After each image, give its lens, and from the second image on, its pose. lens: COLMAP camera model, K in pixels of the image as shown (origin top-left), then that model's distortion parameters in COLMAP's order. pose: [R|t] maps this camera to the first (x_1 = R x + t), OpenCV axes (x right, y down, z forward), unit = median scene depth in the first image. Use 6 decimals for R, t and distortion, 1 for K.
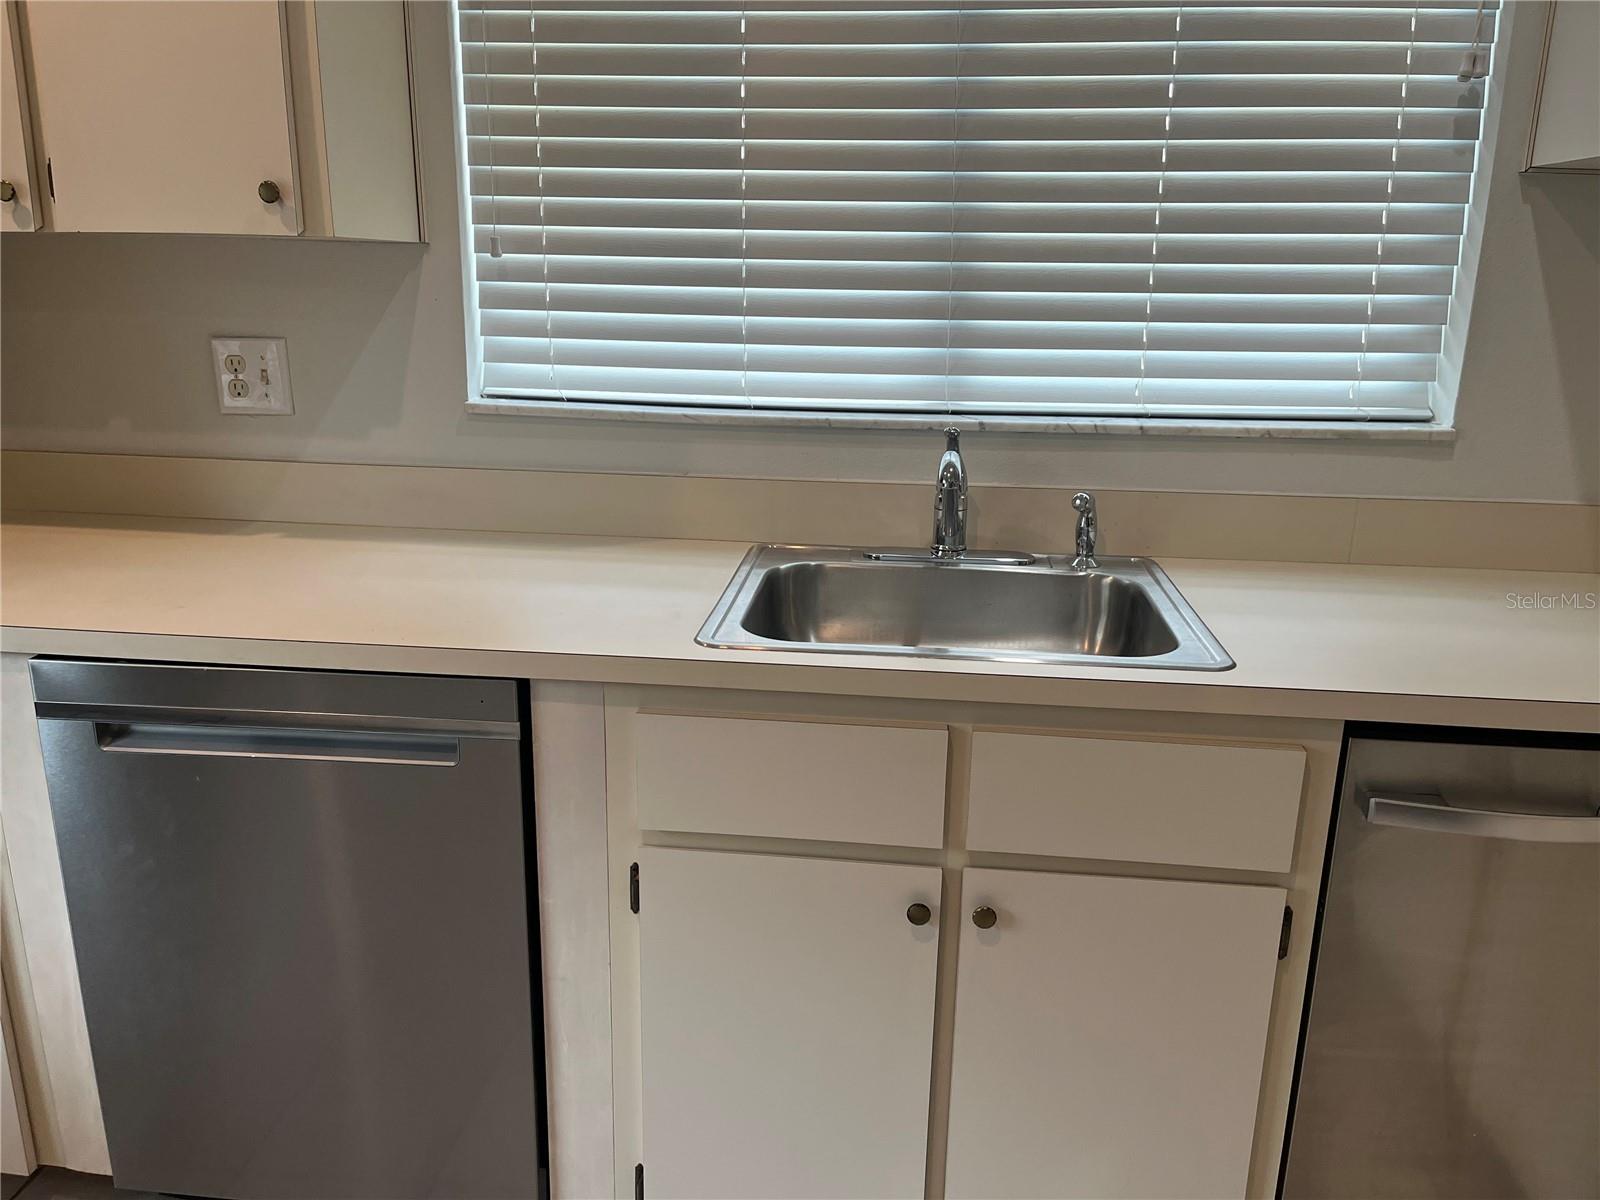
lens RADIAL K [[1203.0, 0, 799.0], [0, 1203.0, 604.6], [0, 0, 1]] dist [0.069384, -0.092304]
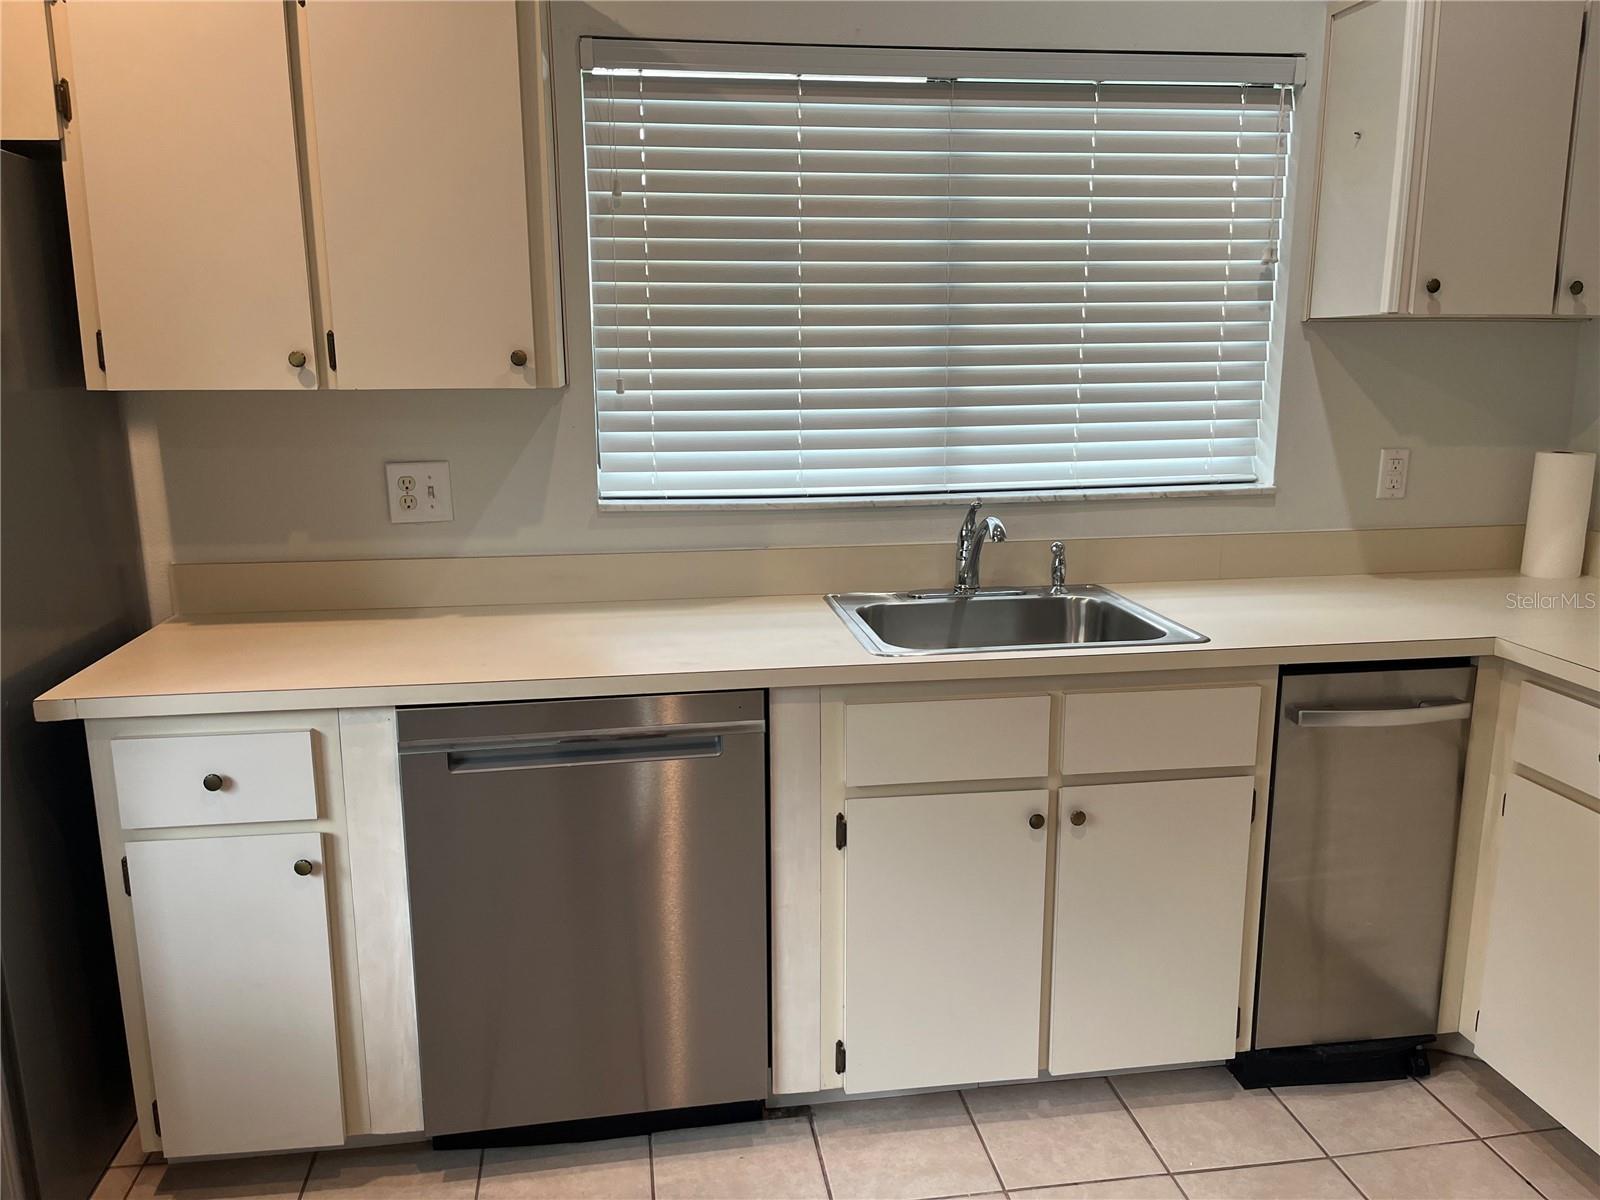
lens RADIAL K [[1203.0, 0, 803.9], [0, 1203.0, 602.6], [0, 0, 1]] dist [0.069384, -0.092304]
pose [[0.968232, -0.072381, 0.239347, -0.407718], [0.088961, 0.994274, -0.059196, 0.037868], [-0.233692, 0.078608, 0.969128, -0.321344]]
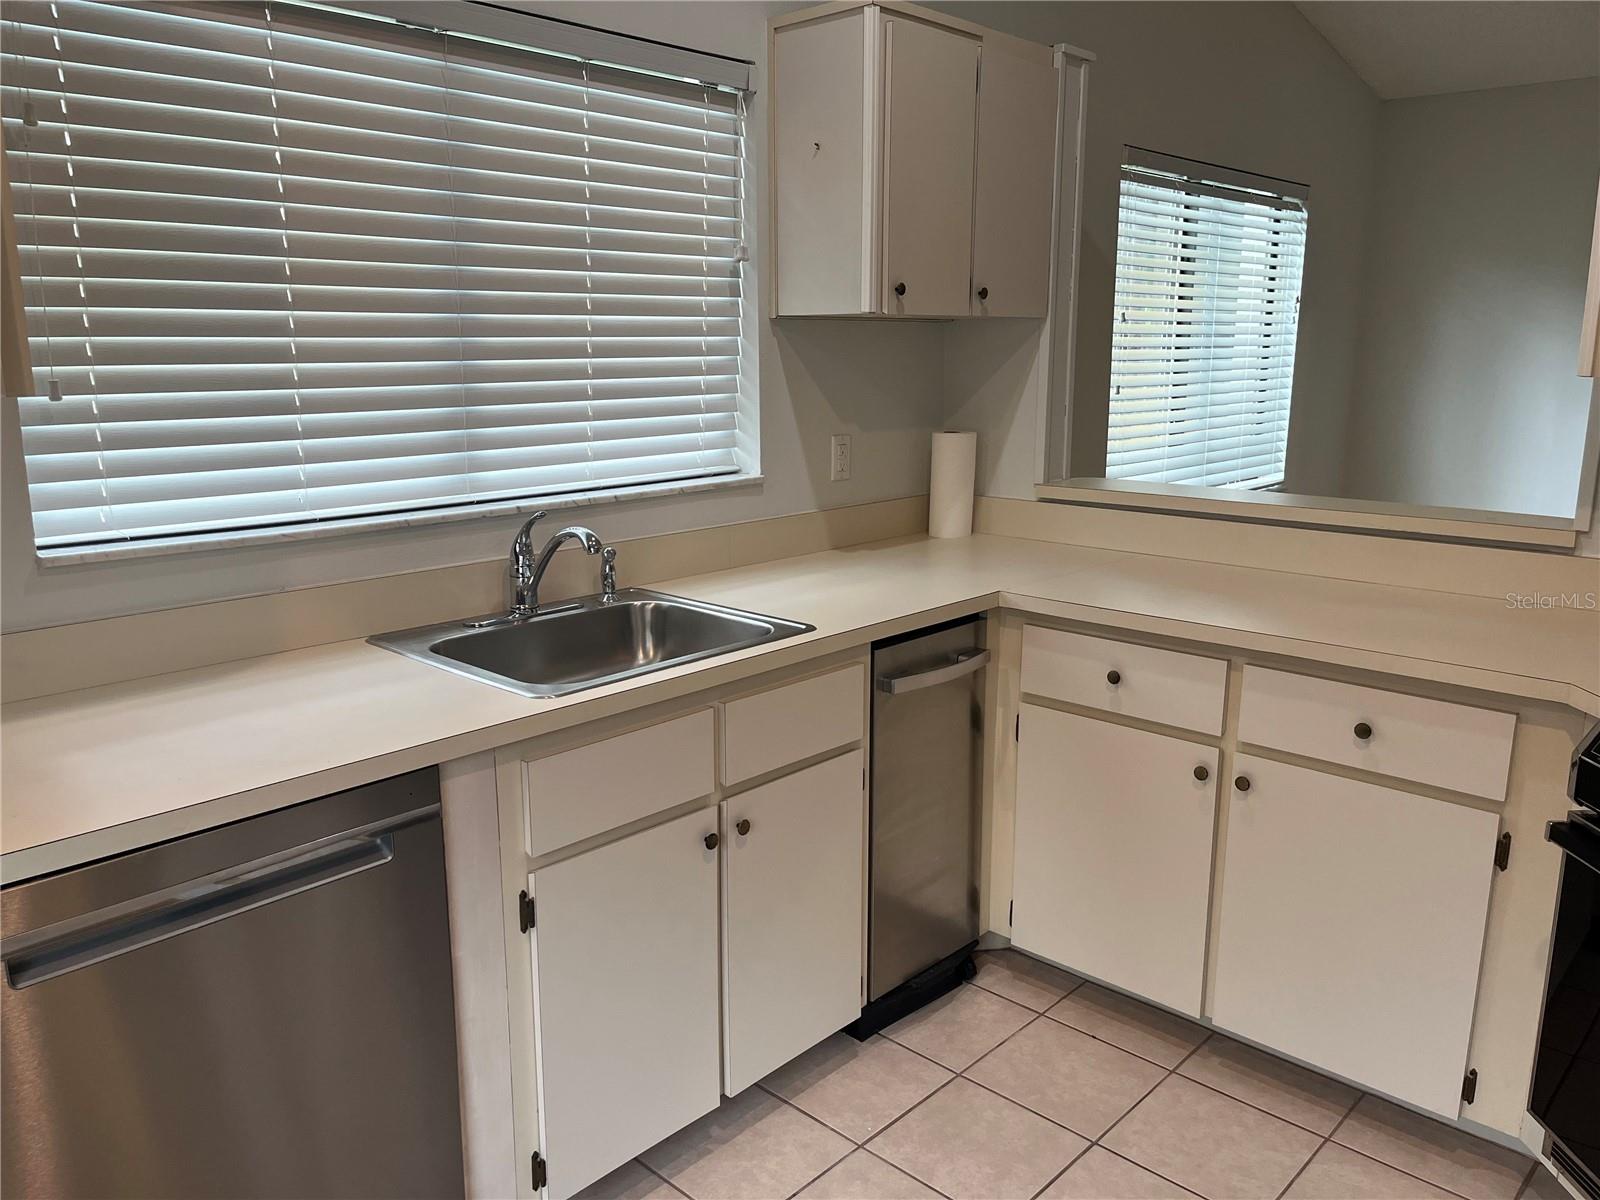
lens RADIAL K [[1203.0, 0, 794.6], [0, 1203.0, 602.2], [0, 0, 1]] dist [0.069384, -0.092304]
pose [[0.611010, -0.185440, 0.769596, -0.692018], [0.227628, 0.972274, 0.053556, -0.057012], [-0.758190, 0.142459, 0.636281, -0.017367]]
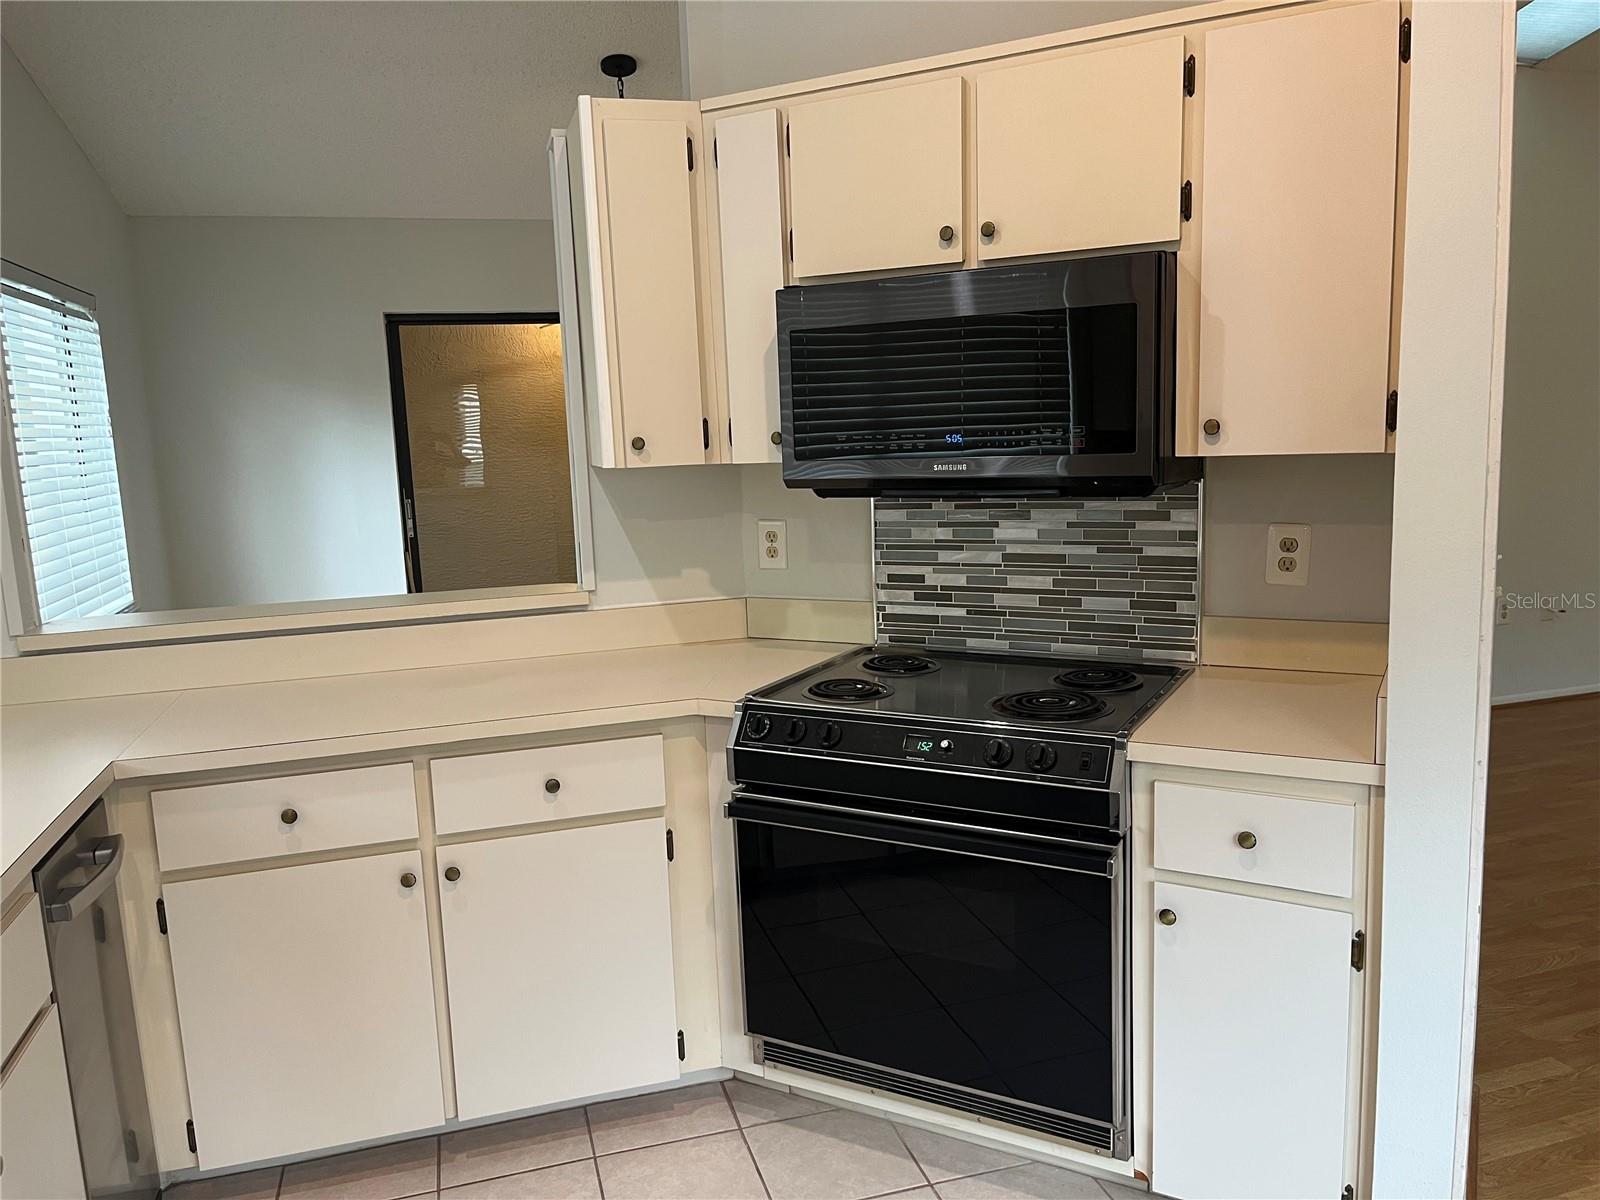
lens RADIAL K [[1203.0, 0, 791.9], [0, 1203.0, 607.5], [0, 0, 1]] dist [0.069384, -0.092304]
pose [[-0.373514, -0.143738, 0.916421, -0.750135], [0.286462, 0.921762, 0.261331, -0.195006], [-0.882285, 0.360130, -0.303116, 0.425865]]
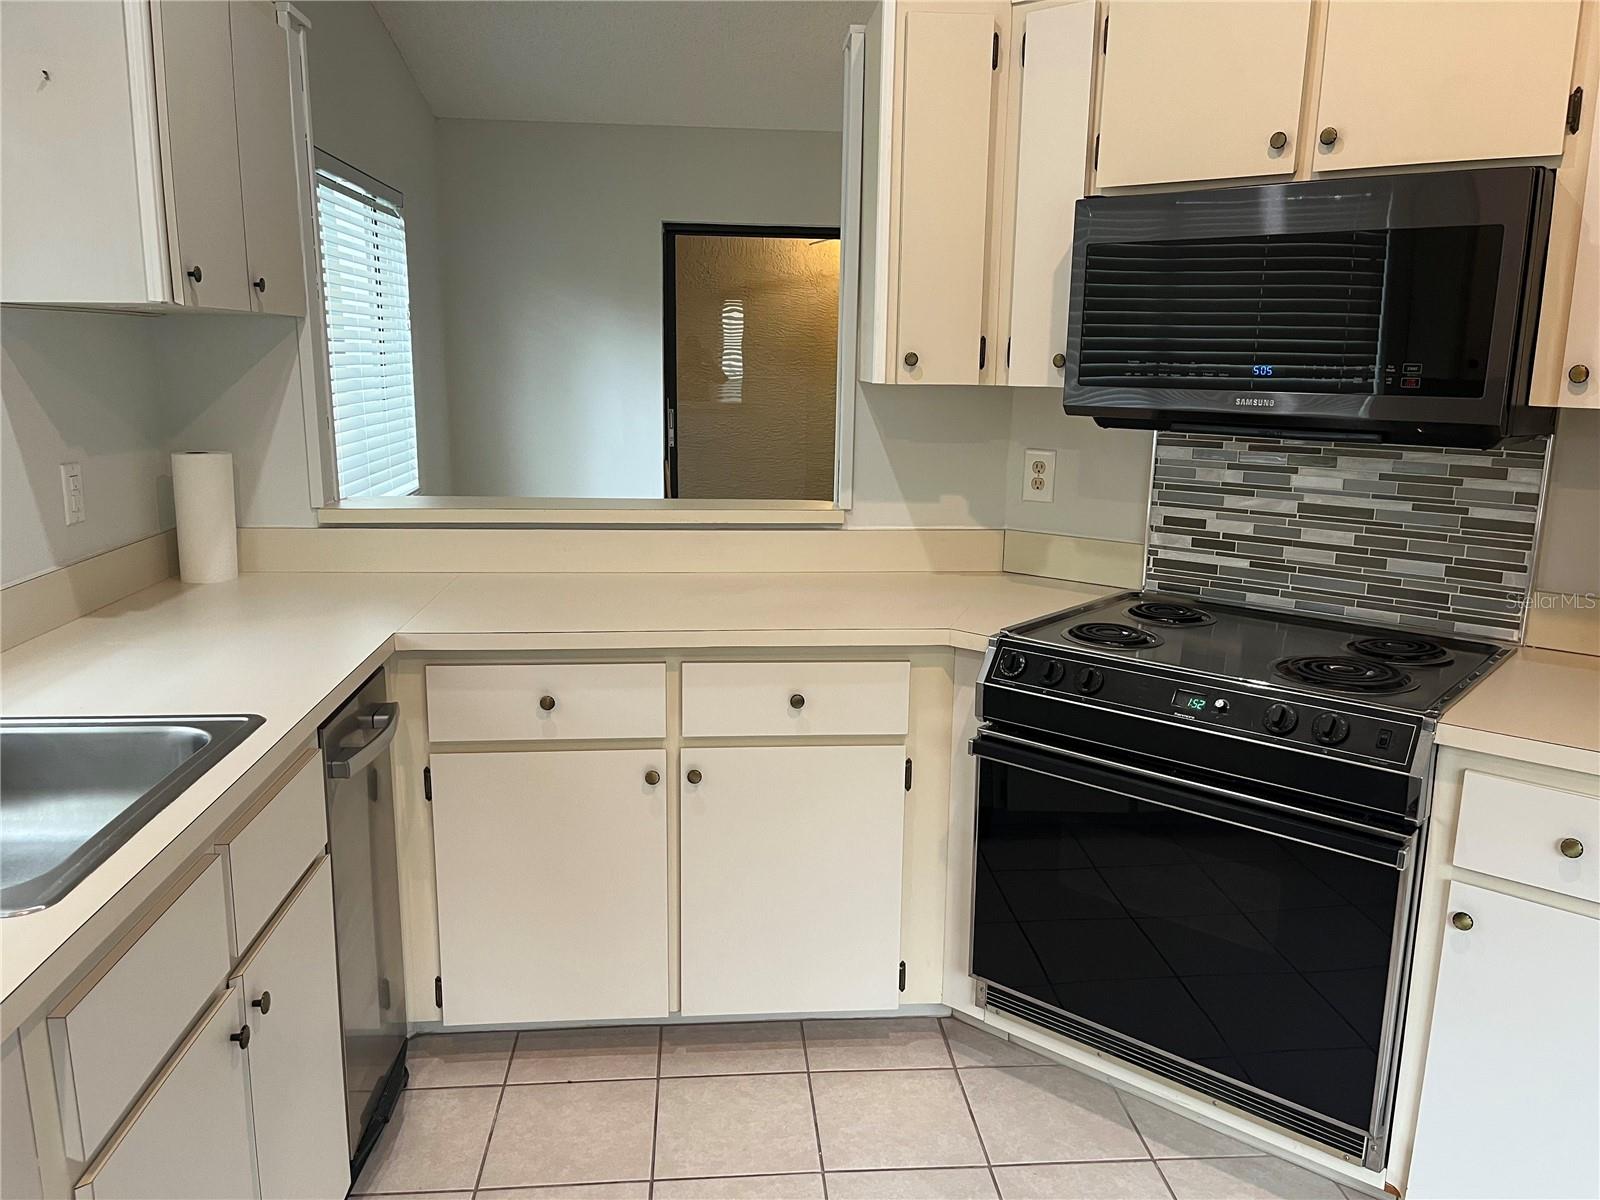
lens RADIAL K [[1203.0, 0, 805.8], [0, 1203.0, 602.1], [0, 0, 1]] dist [0.069384, -0.092304]
pose [[-0.186466, -0.217662, 0.958047, -0.699555], [0.251582, 0.932057, 0.260723, -0.183729], [-0.949704, 0.289643, -0.119037, 0.441553]]
